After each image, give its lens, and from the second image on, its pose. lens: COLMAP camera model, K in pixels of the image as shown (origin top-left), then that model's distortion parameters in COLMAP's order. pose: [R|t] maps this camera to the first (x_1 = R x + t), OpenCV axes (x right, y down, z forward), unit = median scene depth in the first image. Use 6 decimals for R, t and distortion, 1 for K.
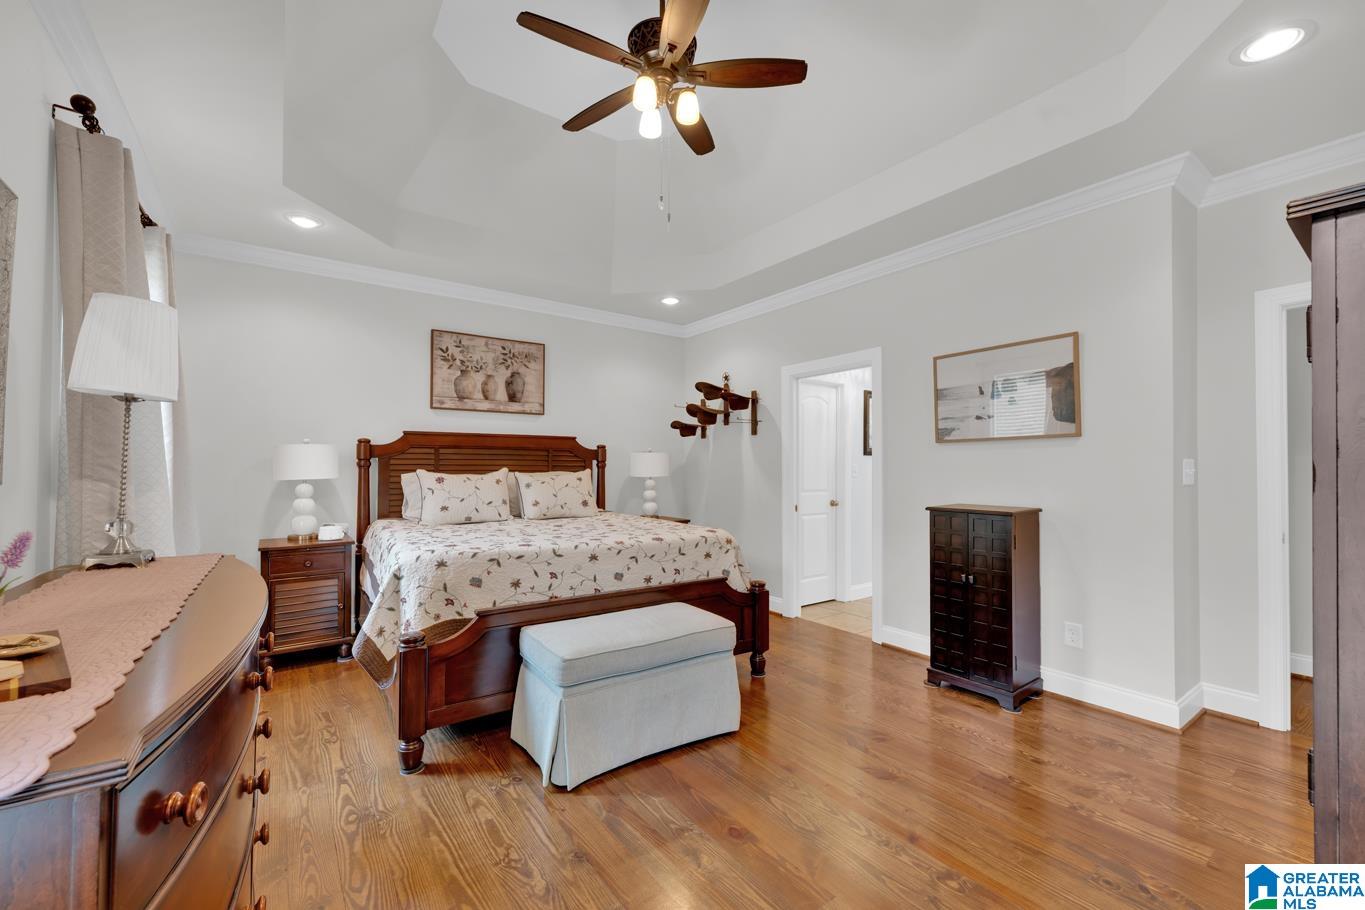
lens RADIAL K [[558.2, 0, 684.6], [0, 558.2, 457.5], [0, 0, 1]] dist [-0.004080, -0.000181]
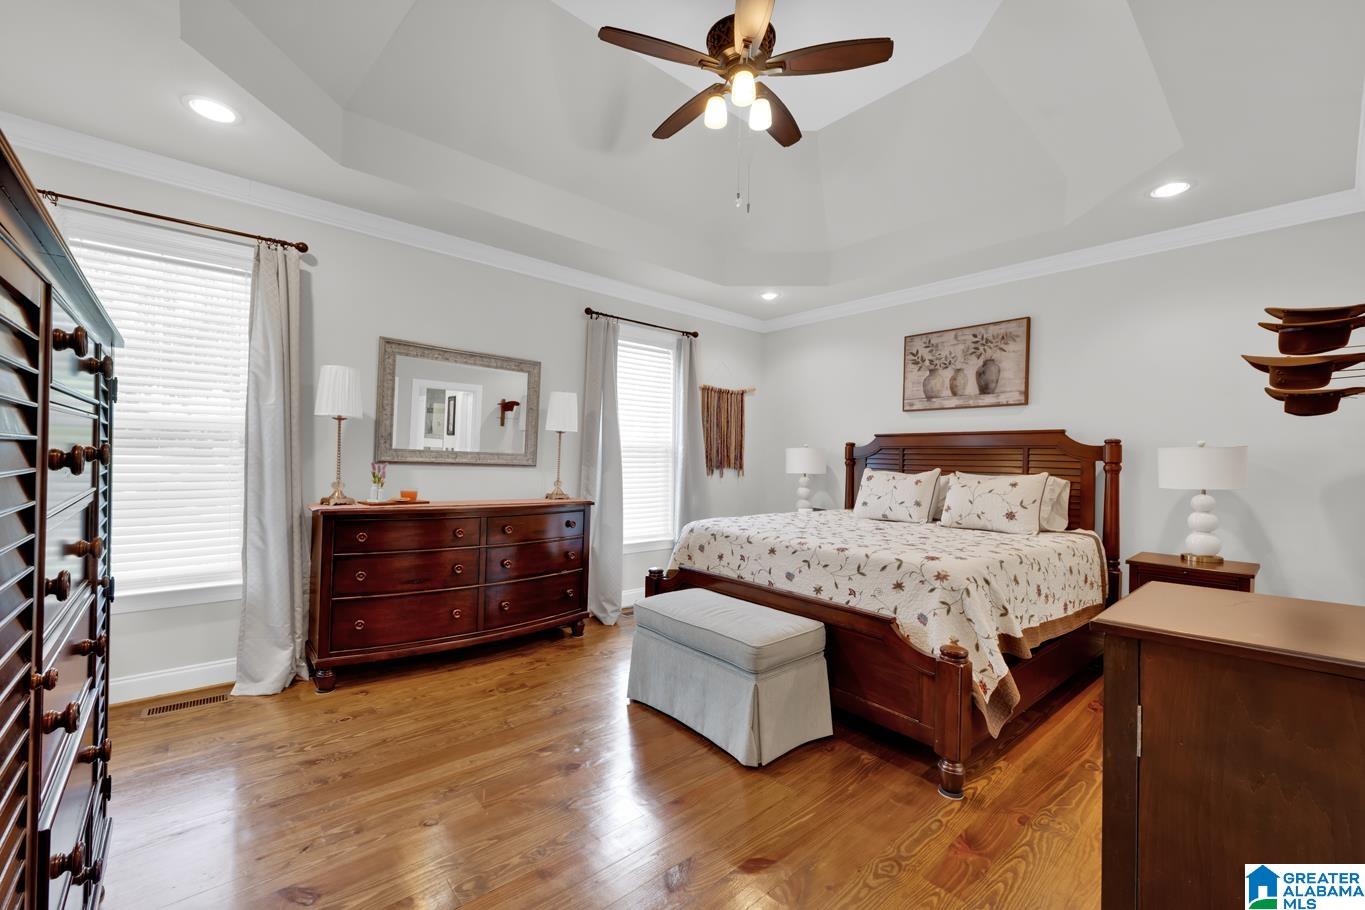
lens RADIAL K [[558.2, 0, 682.1], [0, 558.2, 458.0], [0, 0, 1]] dist [-0.004080, -0.000181]
pose [[0.095152, -0.004664, -0.995452, 0.557818], [-0.004219, 0.999978, -0.005088, 0.007653], [0.995454, 0.004684, 0.095130, 0.476546]]
